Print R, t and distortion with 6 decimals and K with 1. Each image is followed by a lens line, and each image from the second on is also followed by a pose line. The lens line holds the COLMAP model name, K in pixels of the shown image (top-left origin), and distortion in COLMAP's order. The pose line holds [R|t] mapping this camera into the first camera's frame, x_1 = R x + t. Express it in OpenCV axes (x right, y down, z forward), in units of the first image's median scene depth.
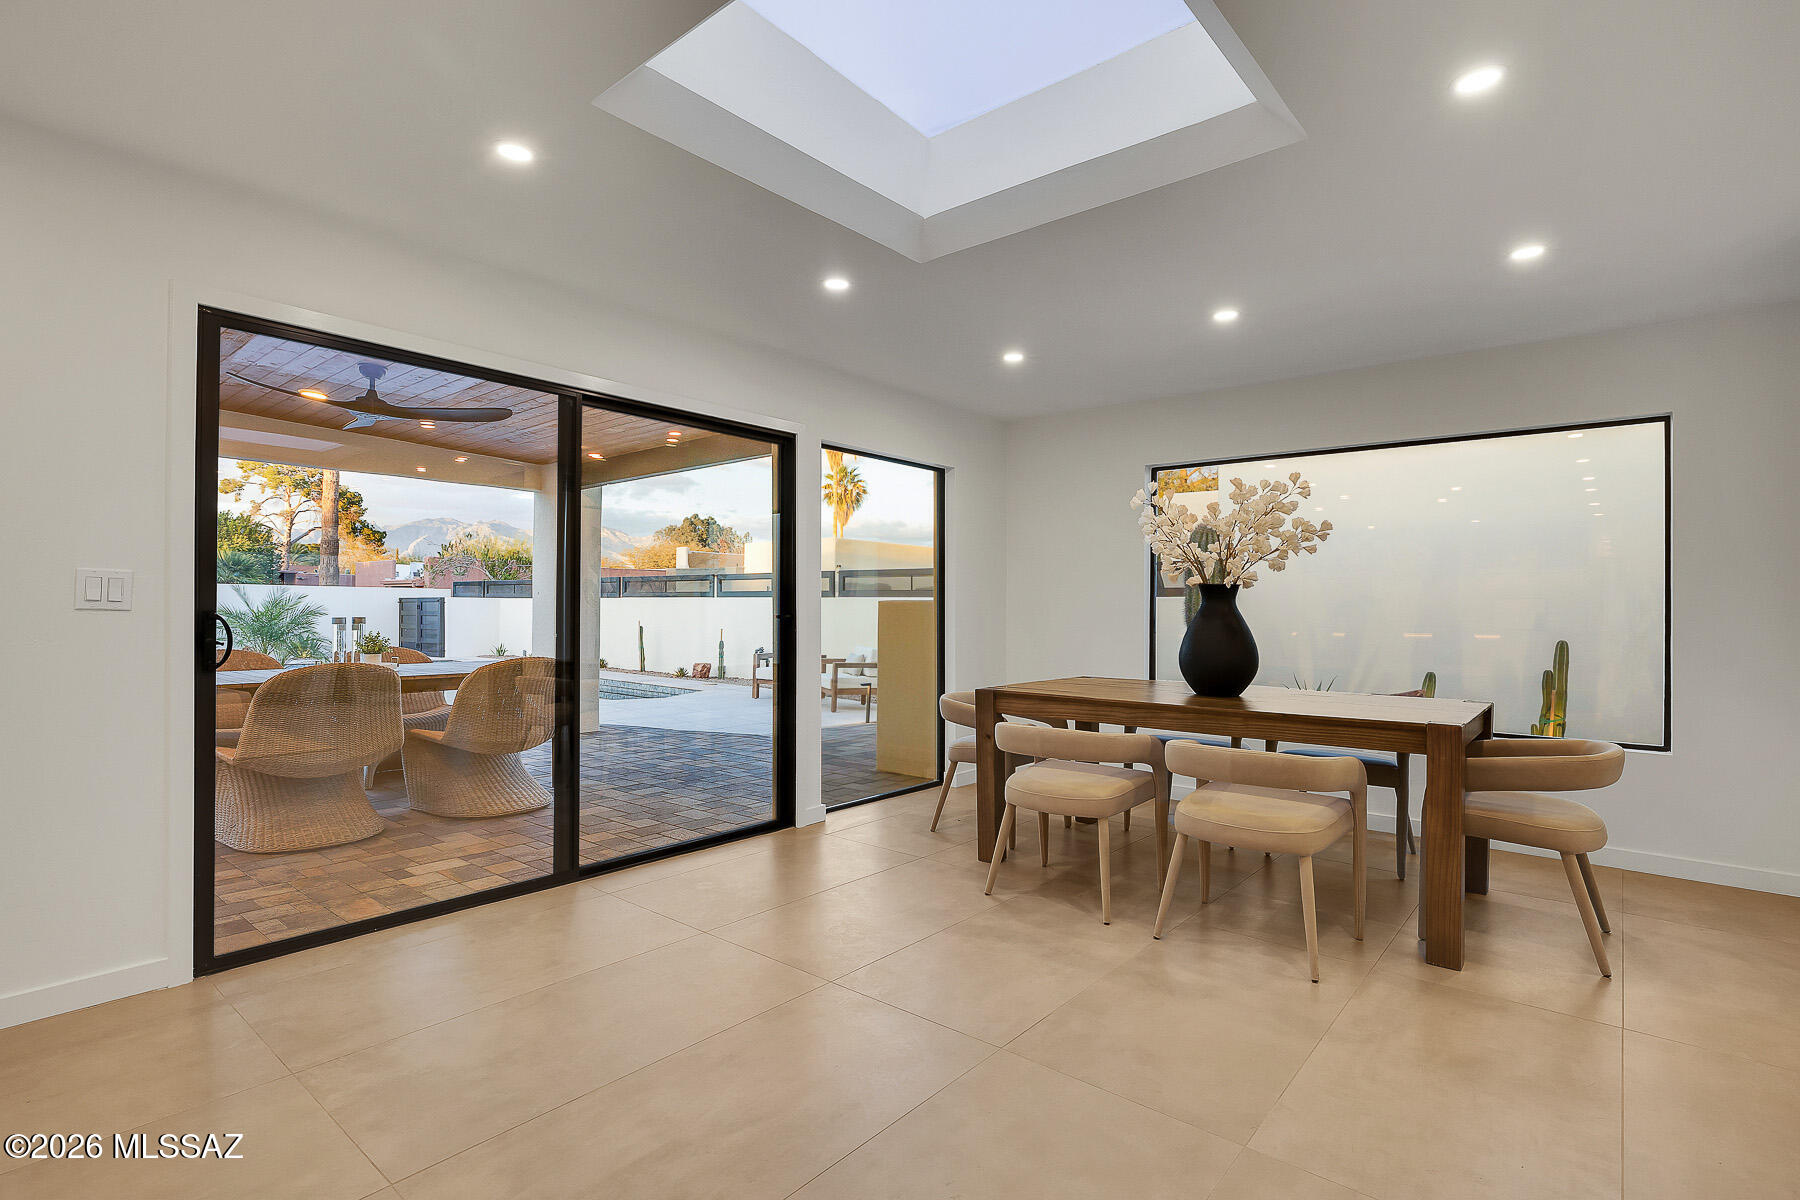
lens RADIAL K [[861.9, 0, 895.6], [0, 861.9, 604.5], [0, 0, 1]] dist [-0.010408, 0.000350]
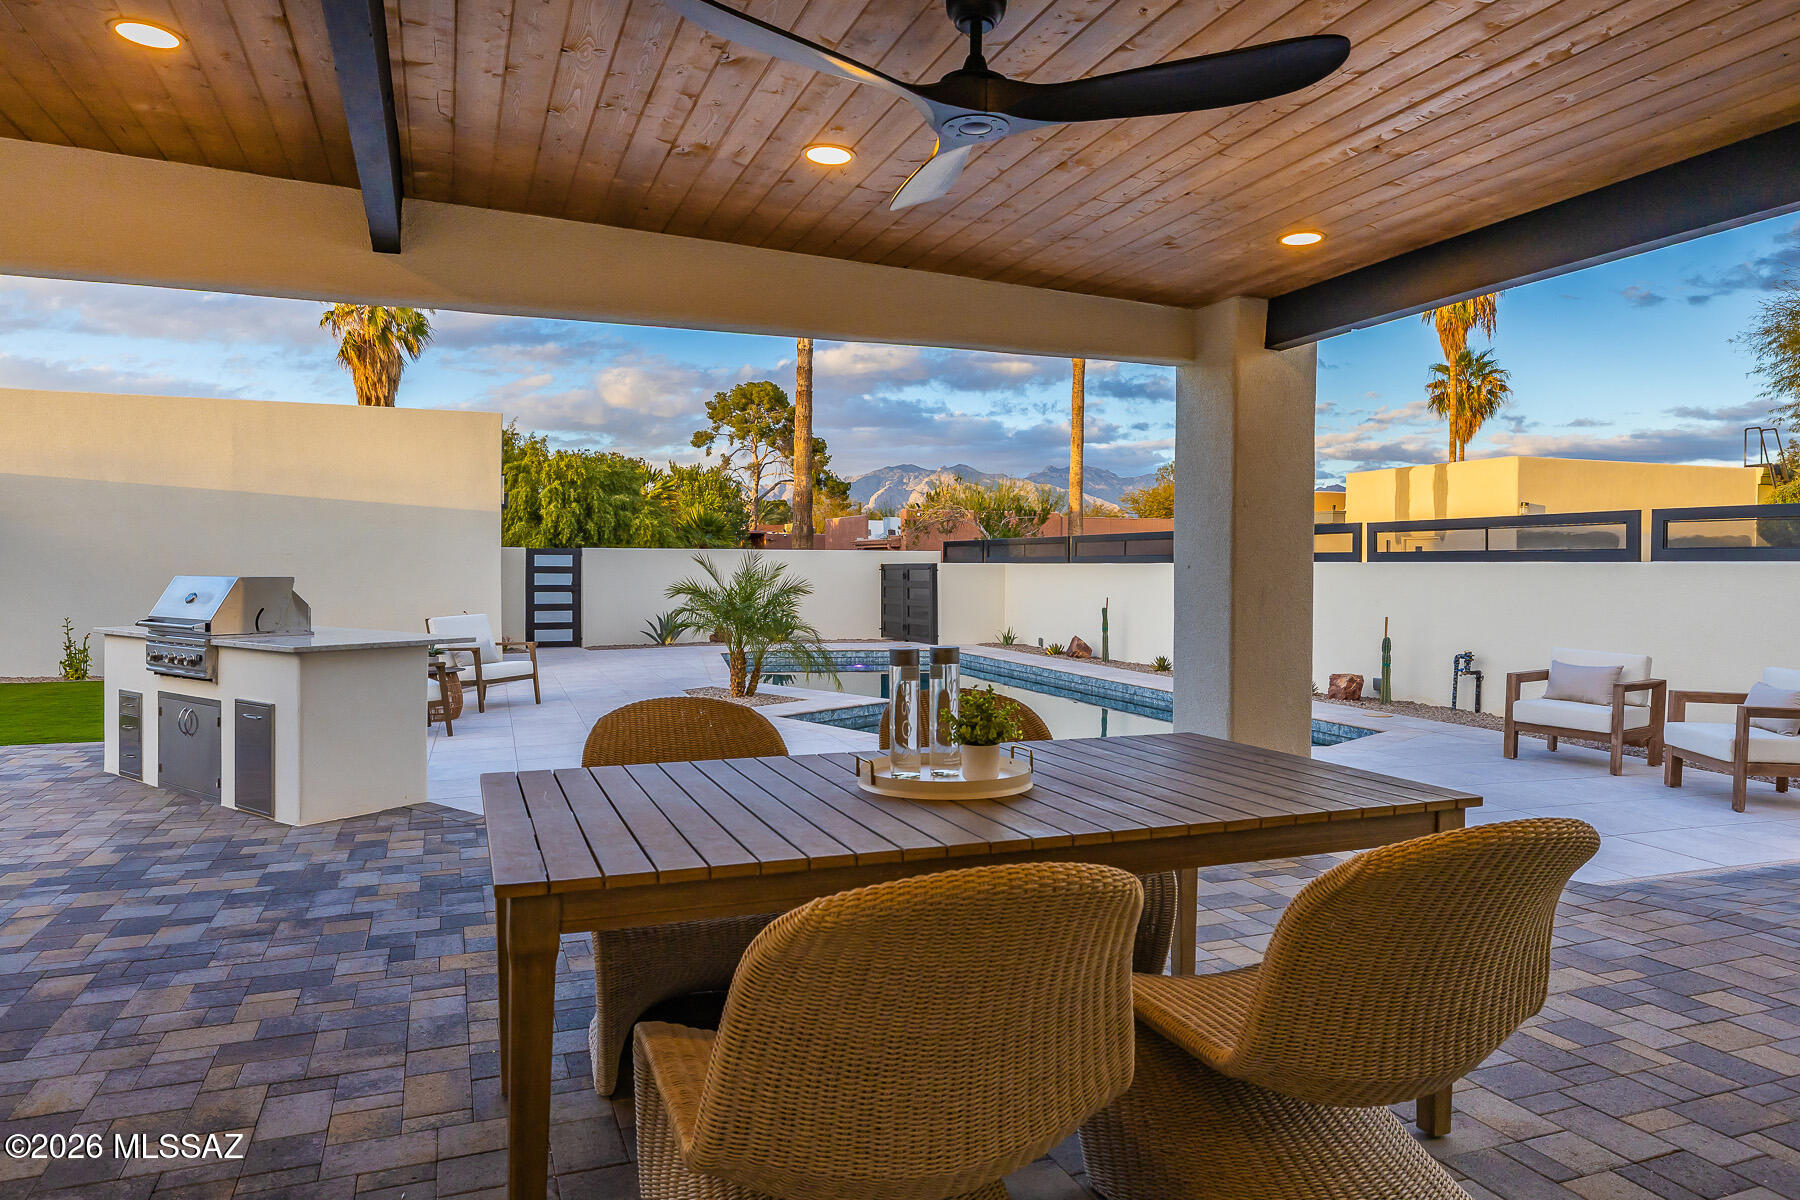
lens RADIAL K [[1129.6, 0, 895.4], [0, 1129.6, 602.7], [0, 0, 1]] dist [-0.006505, 0.004158]
pose [[0.881055, 0.009098, -0.472927, -0.132577], [0.006905, 0.999461, 0.032091, -0.007939], [0.472964, -0.031539, 0.880517, 0.175699]]
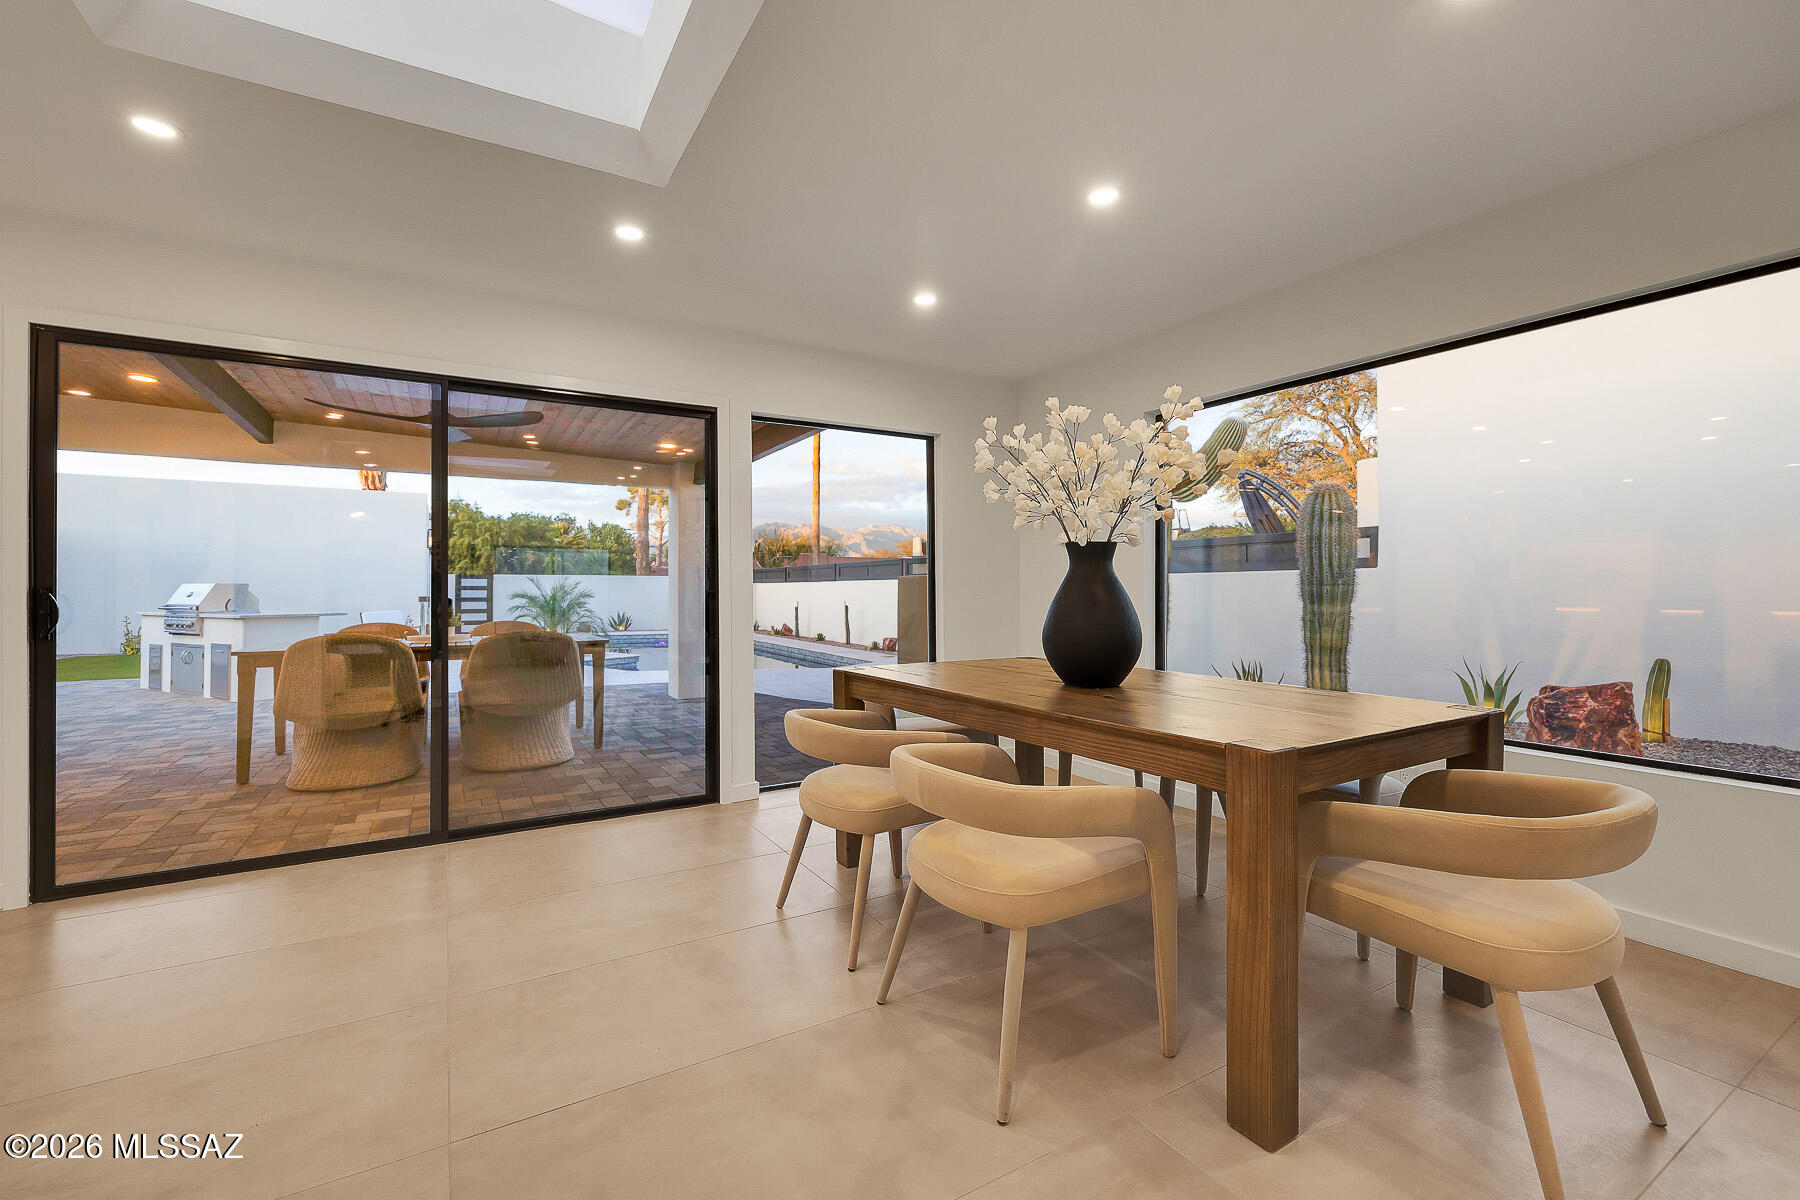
lens RADIAL K [[752.2, 0, 890.0], [0, 752.2, 594.7], [0, 0, 1]] dist [0.001886, -0.000990]
pose [[0.941633, -0.008825, -0.336525, 0.107400], [0.012107, 0.999897, 0.007656, 0.004007], [0.336423, -0.011283, 0.941643, 0.074018]]
